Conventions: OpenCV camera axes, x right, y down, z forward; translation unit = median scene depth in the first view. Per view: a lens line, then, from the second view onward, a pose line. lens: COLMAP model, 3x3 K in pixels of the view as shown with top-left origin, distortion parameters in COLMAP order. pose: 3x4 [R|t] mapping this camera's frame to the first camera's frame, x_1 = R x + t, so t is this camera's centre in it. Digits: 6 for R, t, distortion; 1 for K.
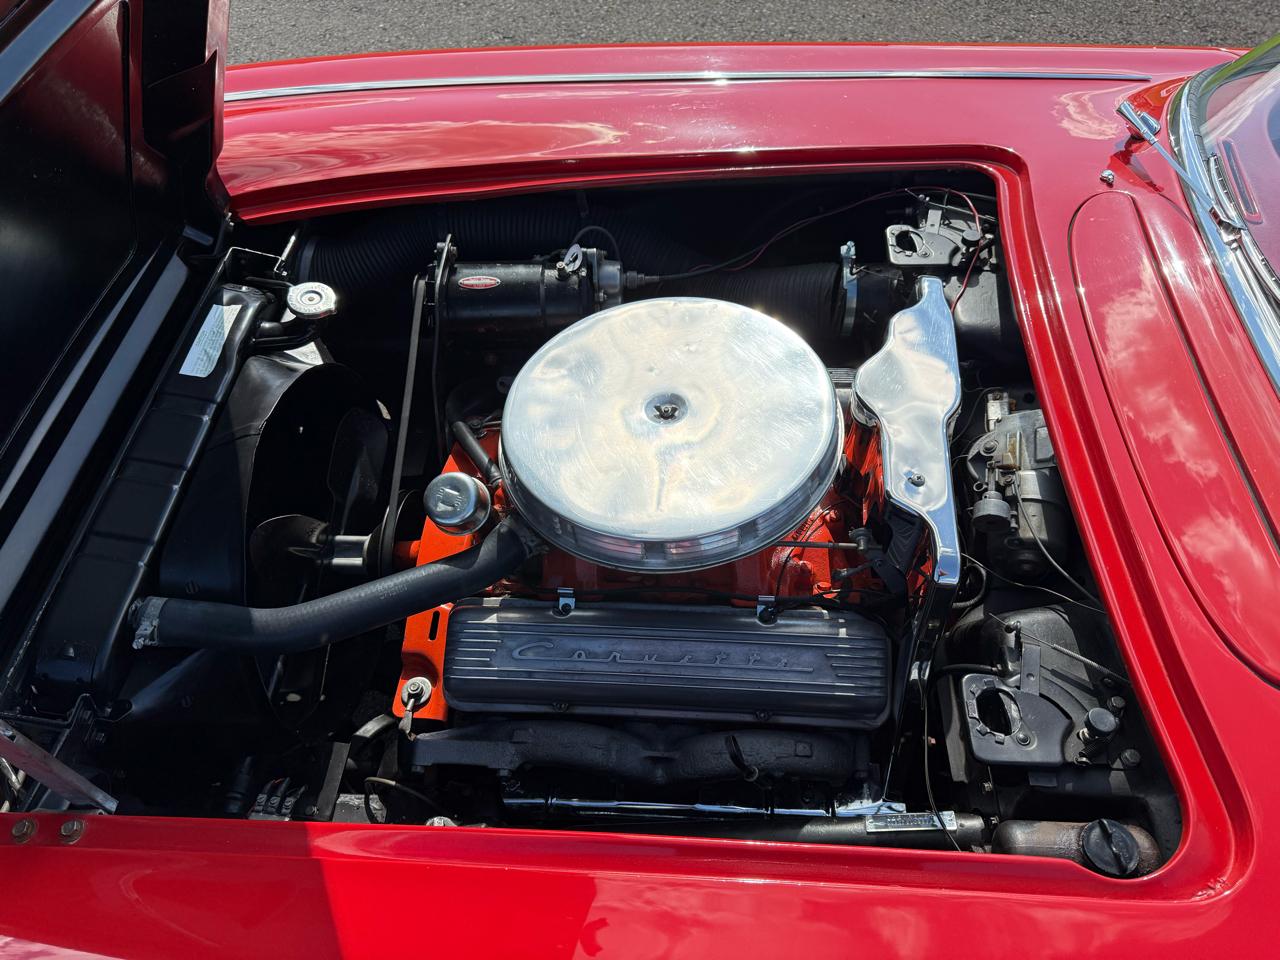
lens RADIAL K [[915.9, 0, 636.5], [0, 915.9, 477.1], [0, 0, 1]] dist [0.008663, -0.008415]
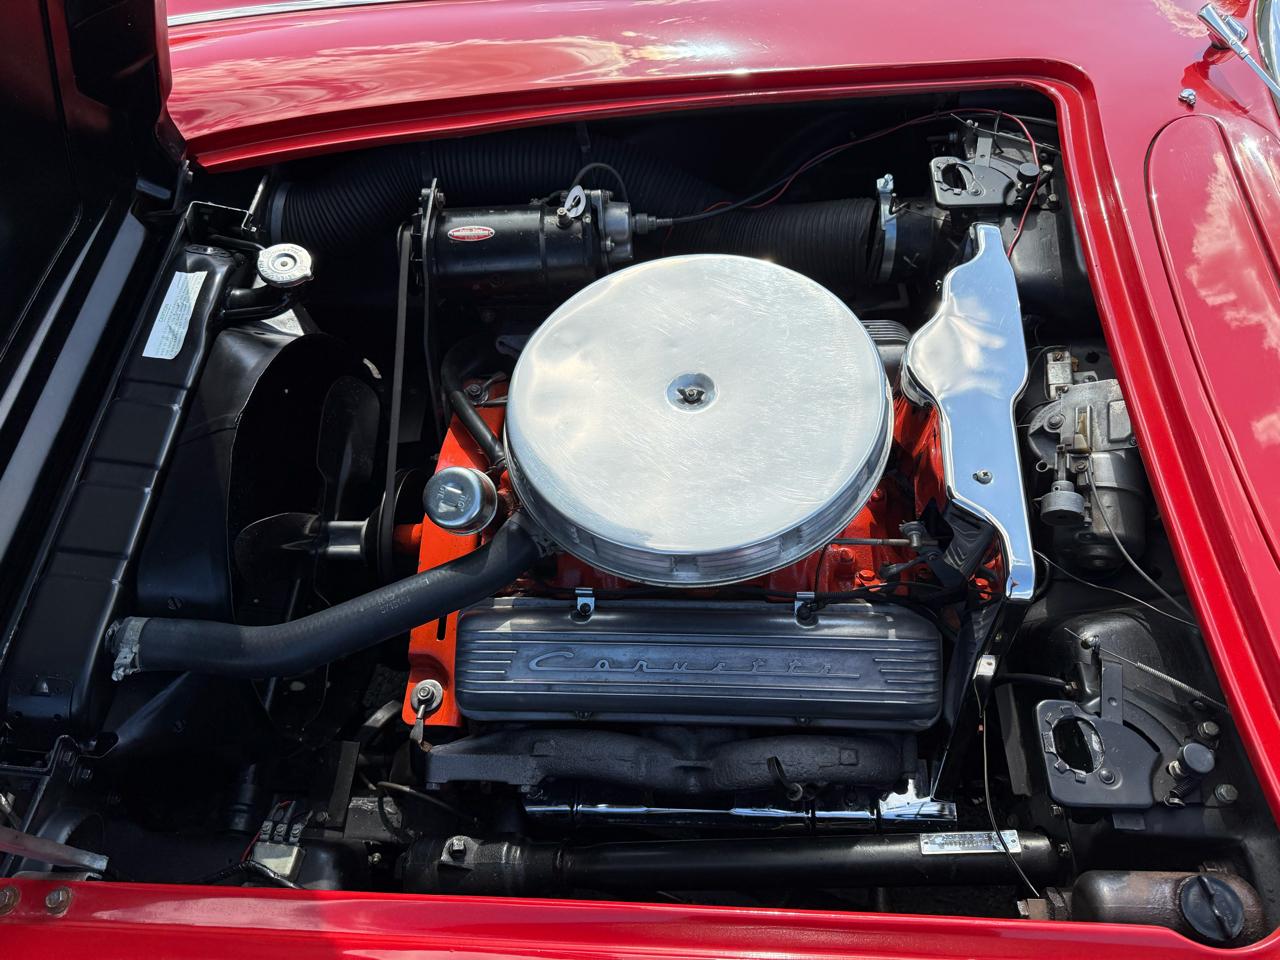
lens RADIAL K [[922.1, 0, 638.4], [0, 922.1, 479.1], [0, 0, 1]] dist [0.003396, -0.005296]
pose [[0.999536, -0.030442, -0.001242, -0.019104], [0.030398, 0.993706, 0.107813, -0.084521], [-0.002048, -0.107801, 0.994170, 0.101048]]
